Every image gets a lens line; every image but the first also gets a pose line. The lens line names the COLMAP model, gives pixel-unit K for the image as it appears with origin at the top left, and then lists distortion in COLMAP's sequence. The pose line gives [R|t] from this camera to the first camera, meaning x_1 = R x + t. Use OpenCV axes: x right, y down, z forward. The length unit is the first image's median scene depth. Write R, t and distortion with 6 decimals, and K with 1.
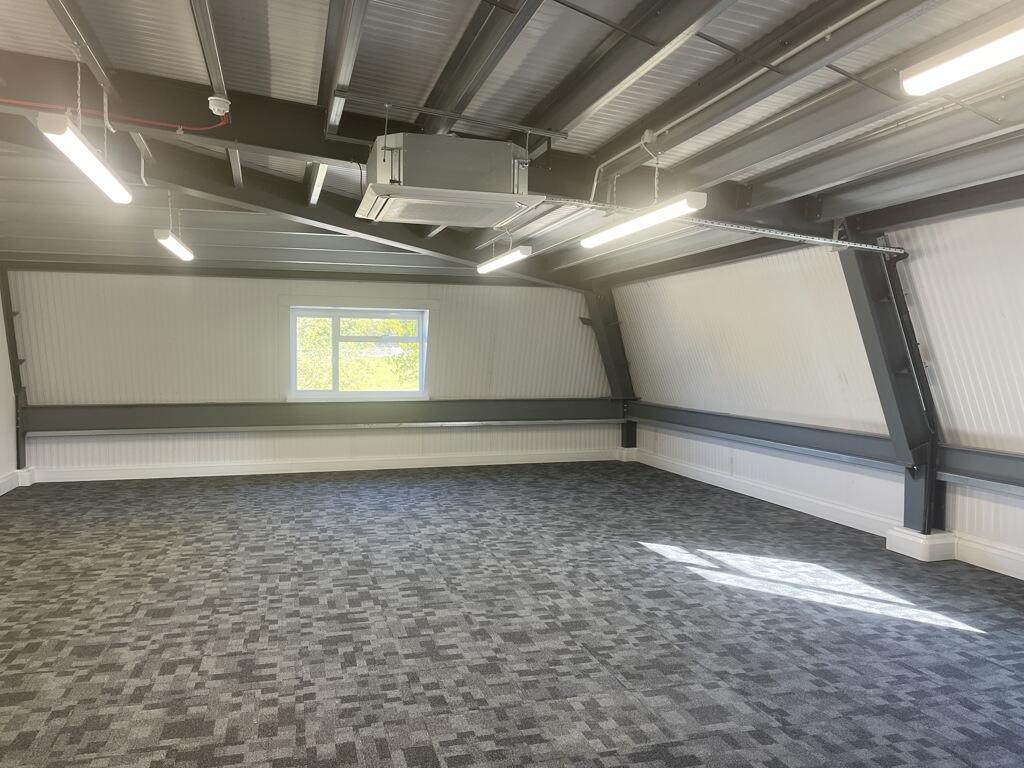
lens RADIAL K [[773.9, 0, 504.2], [0, 773.9, 385.9], [0, 0, 1]] dist [0.105929, -0.152275]
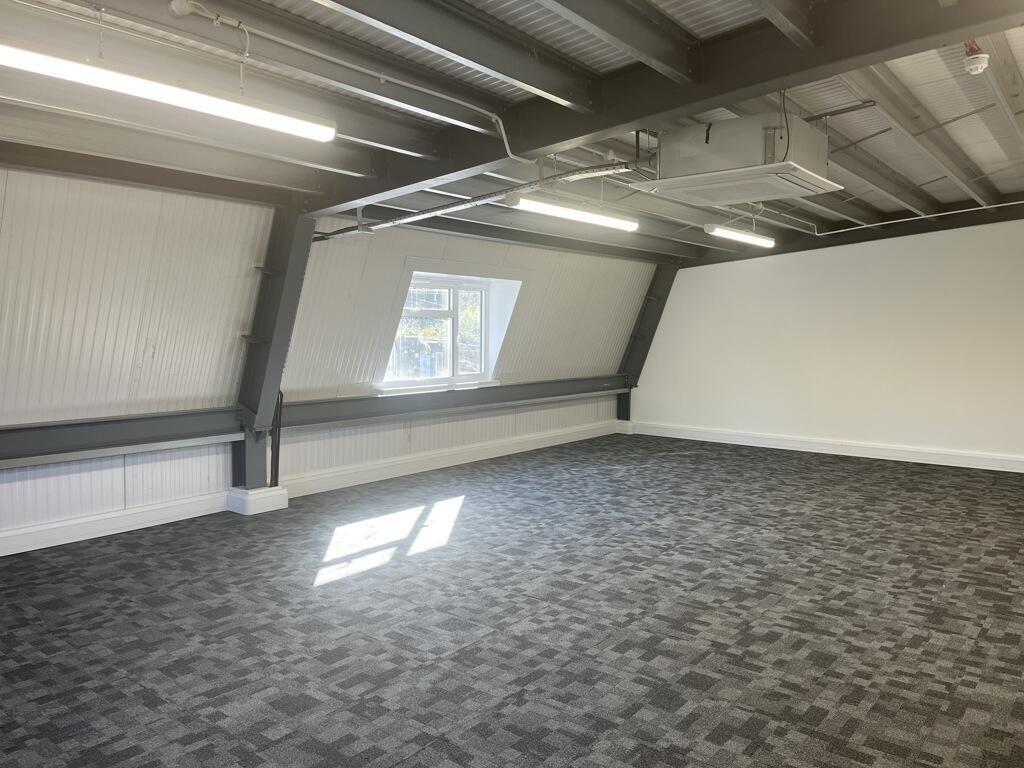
lens RADIAL K [[773.9, 0, 504.2], [0, 773.9, 385.9], [0, 0, 1]] dist [0.105929, -0.152275]
pose [[-0.588026, -0.063949, 0.806310, -0.708081], [0.024335, 0.995020, 0.096664, -0.072226], [-0.808476, 0.076463, -0.583541, 1.776337]]
